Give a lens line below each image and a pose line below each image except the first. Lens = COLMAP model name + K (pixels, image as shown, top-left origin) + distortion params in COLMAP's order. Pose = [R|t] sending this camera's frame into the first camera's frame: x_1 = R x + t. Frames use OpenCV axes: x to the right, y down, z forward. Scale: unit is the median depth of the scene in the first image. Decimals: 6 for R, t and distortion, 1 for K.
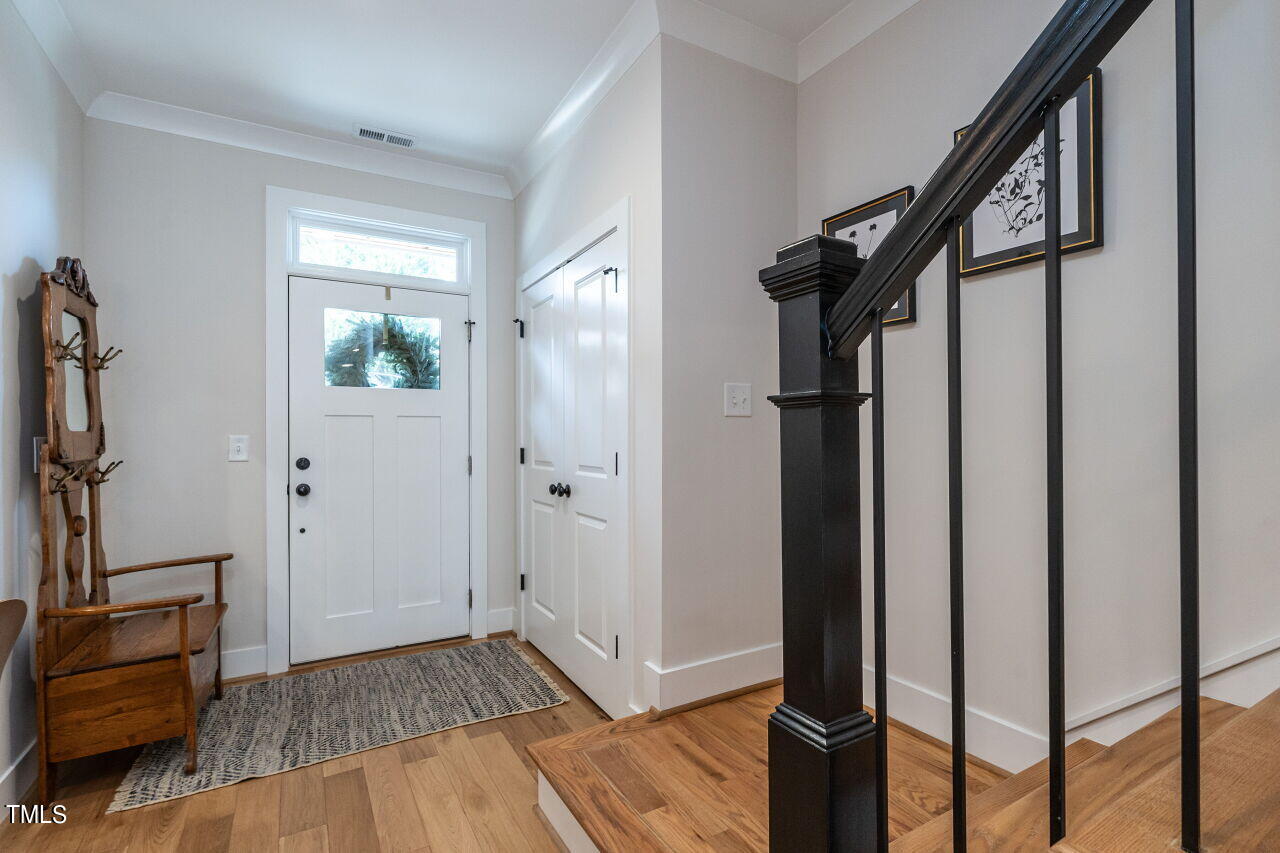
lens RADIAL K [[599.7, 0, 654.2], [0, 599.7, 437.2], [0, 0, 1]] dist [-0.004385, -0.000638]
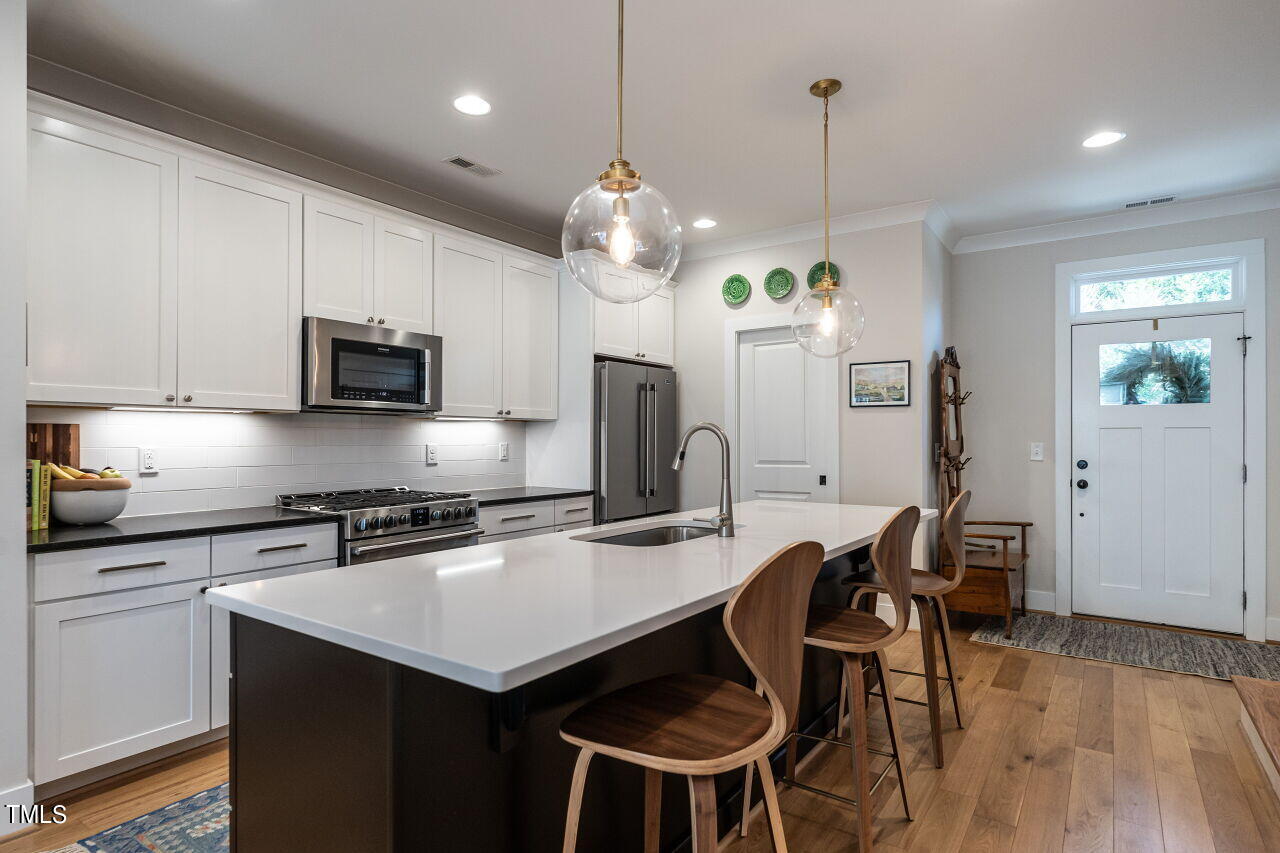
lens RADIAL K [[696.8, 0, 644.2], [0, 696.8, 425.1], [0, 0, 1]] dist [-0.002739, 0.000130]
pose [[0.428139, -0.009415, -0.903664, 0.427033], [-0.010360, 0.999829, -0.015326, -0.010600], [0.903654, 0.015924, 0.427968, -0.587763]]
